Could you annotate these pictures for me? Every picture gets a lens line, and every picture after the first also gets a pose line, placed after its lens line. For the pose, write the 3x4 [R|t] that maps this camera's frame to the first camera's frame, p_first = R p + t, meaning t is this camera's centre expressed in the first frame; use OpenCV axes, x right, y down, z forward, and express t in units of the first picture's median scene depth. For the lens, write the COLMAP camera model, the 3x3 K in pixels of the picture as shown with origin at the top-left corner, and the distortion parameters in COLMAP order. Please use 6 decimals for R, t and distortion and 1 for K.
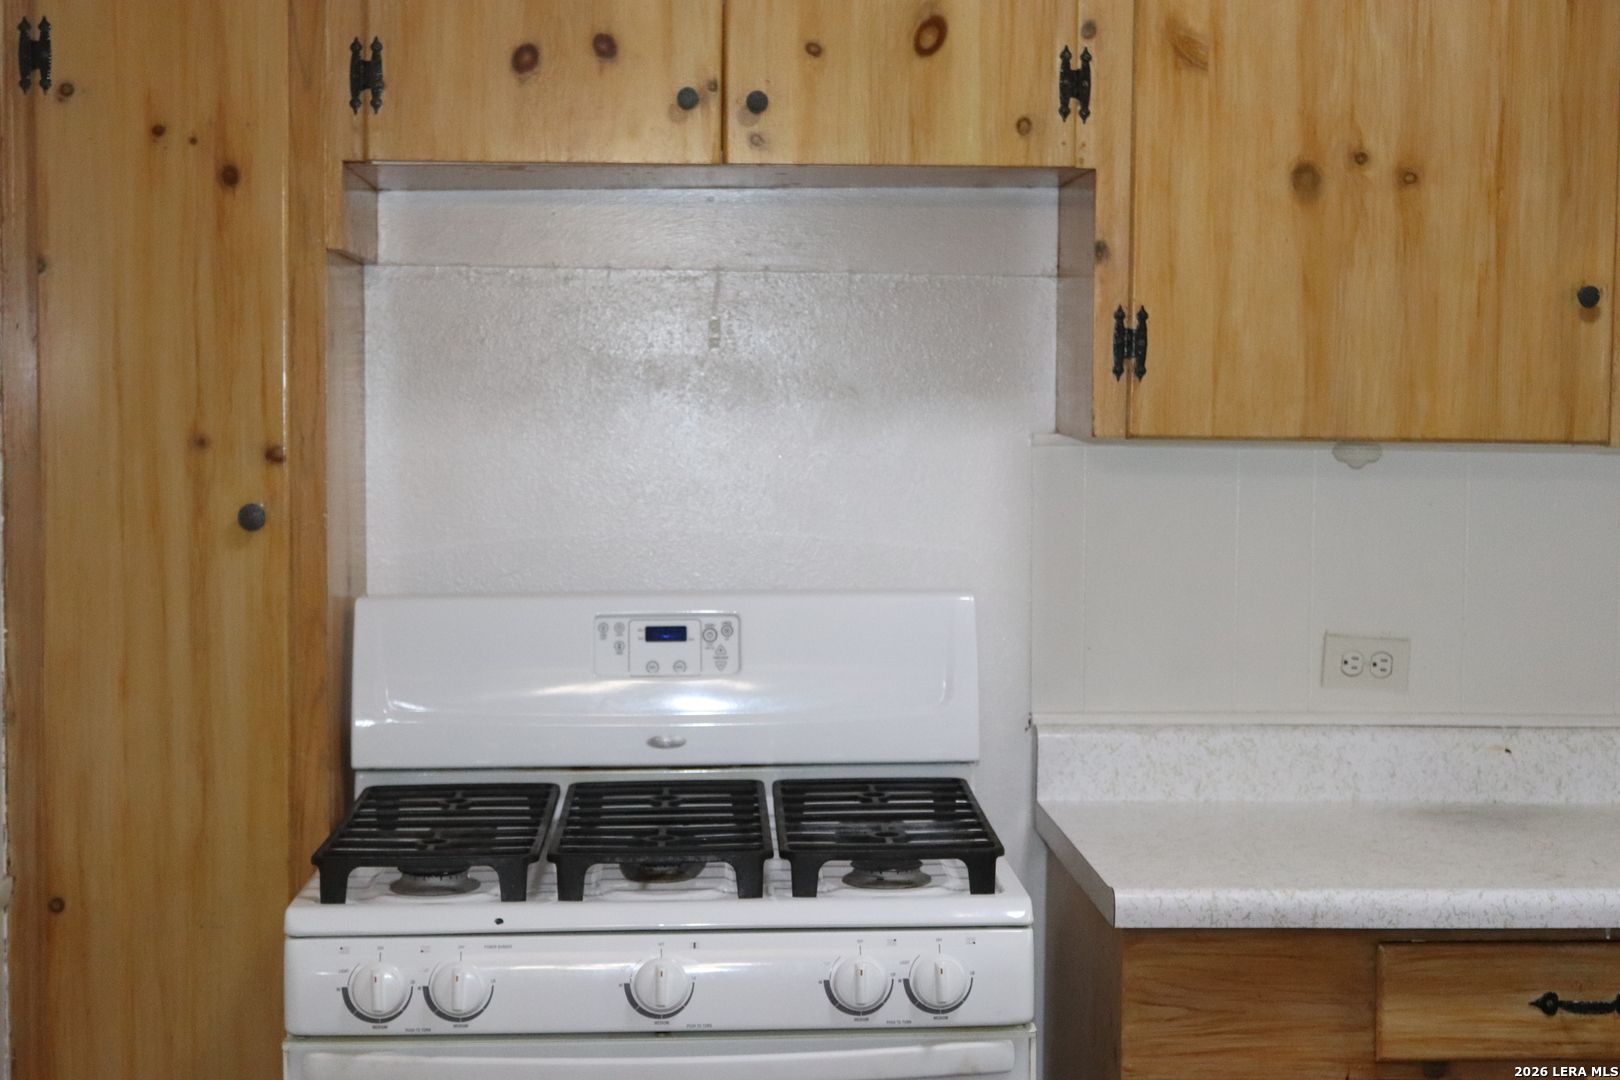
lens RADIAL K [[2543.5, 0, 815.6], [0, 2543.5, 533.3], [0, 0, 1]] dist [-0.010262, 0.000000]
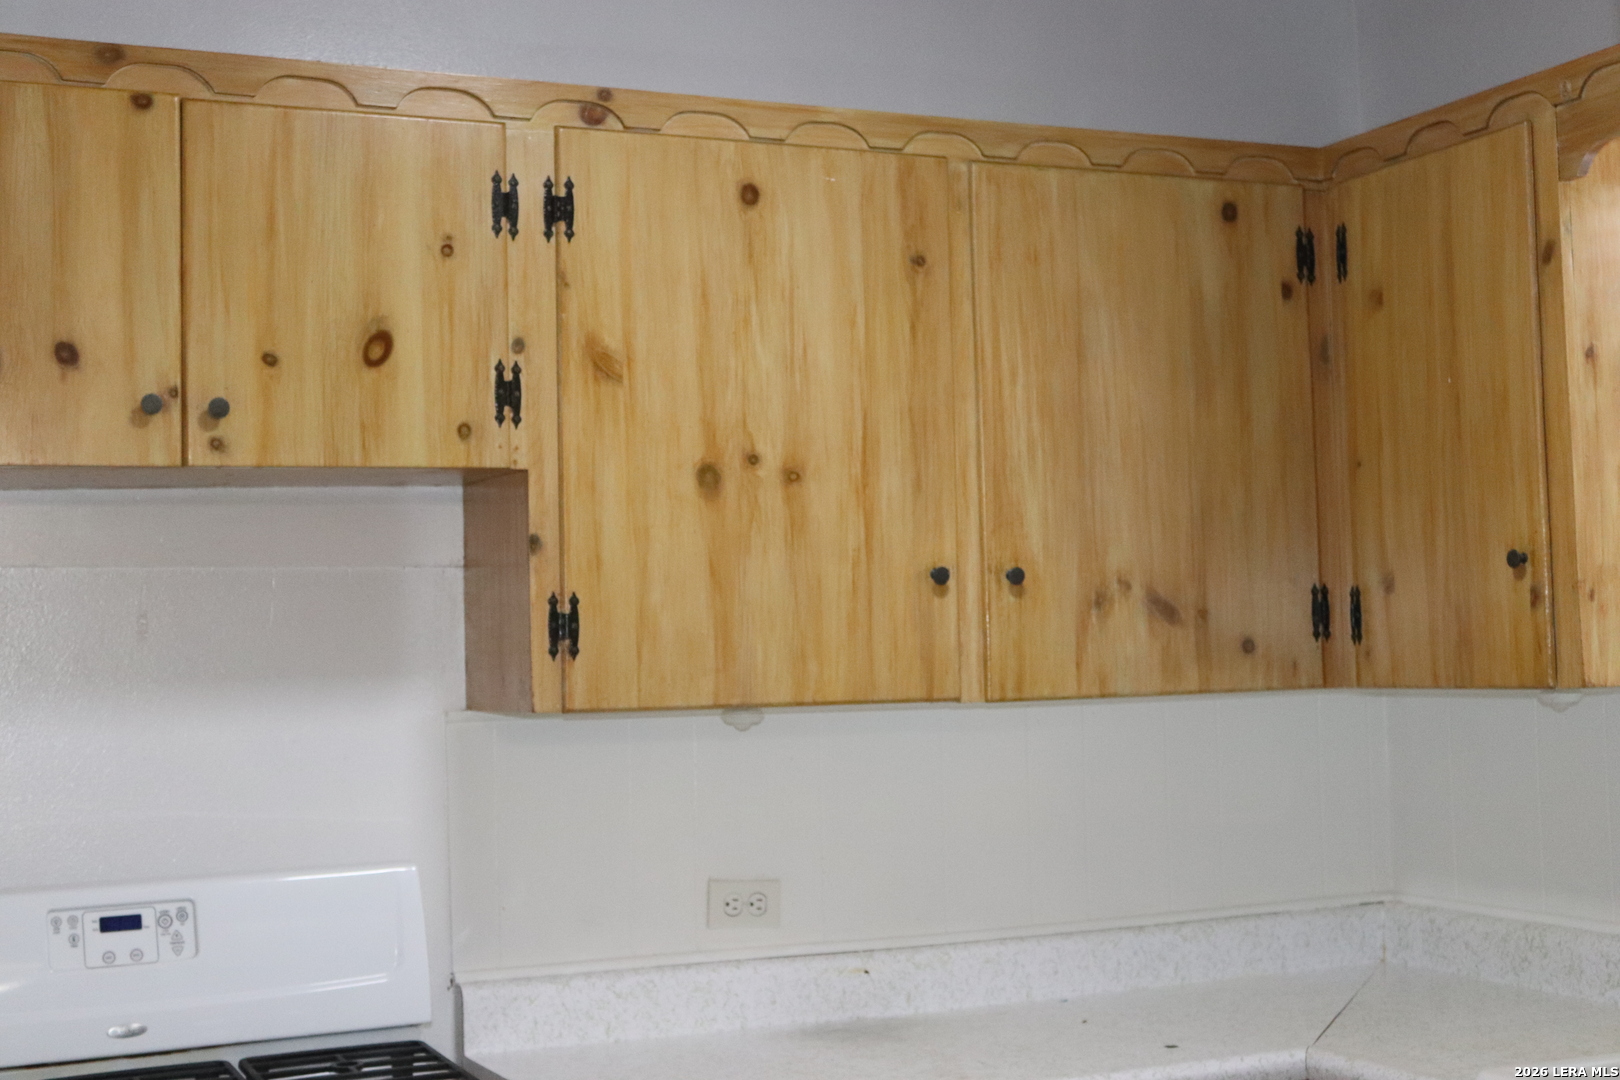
lens RADIAL K [[2290.6, 0, 820.2], [0, 2290.6, 526.0], [0, 0, 1]] dist [-0.031810, 0.000000]
pose [[0.929414, -0.011824, 0.368850, -0.138891], [0.053883, 0.993123, -0.103937, -0.008684], [-0.365084, 0.116475, 0.923660, 0.037372]]
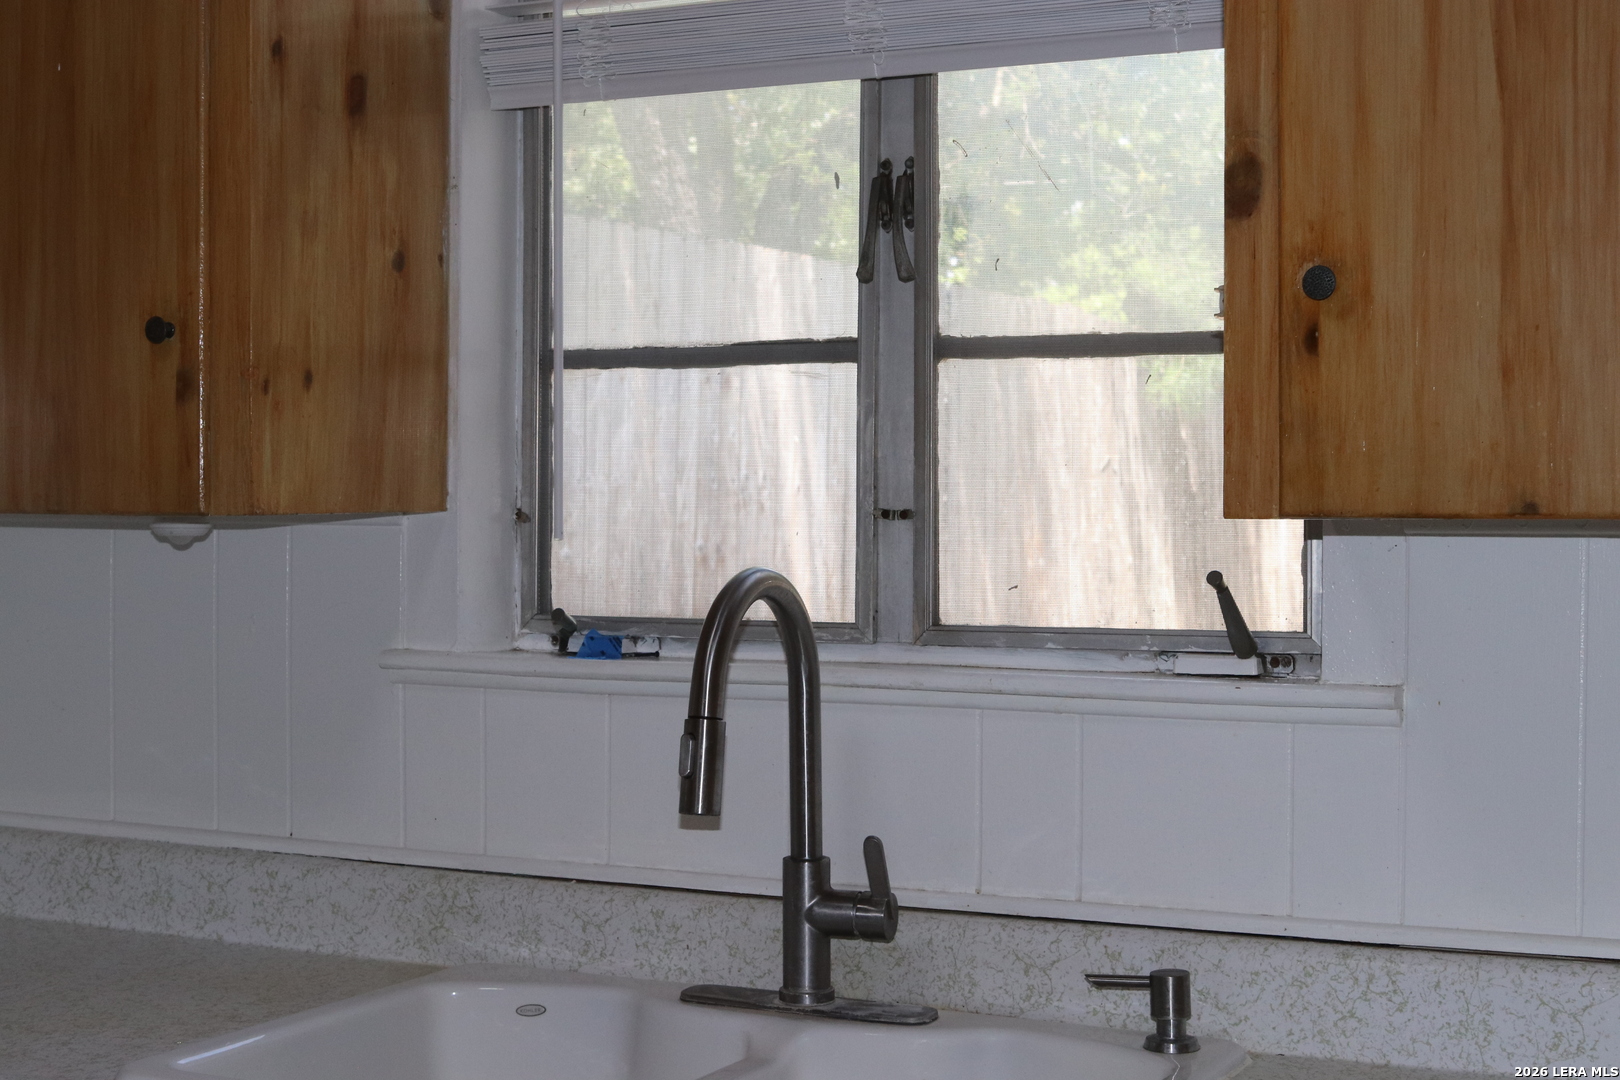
lens RADIAL K [[2543.5, 0, 809.4], [0, 2543.5, 553.0], [0, 0, 1]] dist [-0.010262, 0.000000]
pose [[0.483920, -0.027572, 0.874678, -0.074876], [0.044831, 0.998972, 0.006687, -0.009614], [-0.873963, 0.035976, 0.484659, 0.306034]]
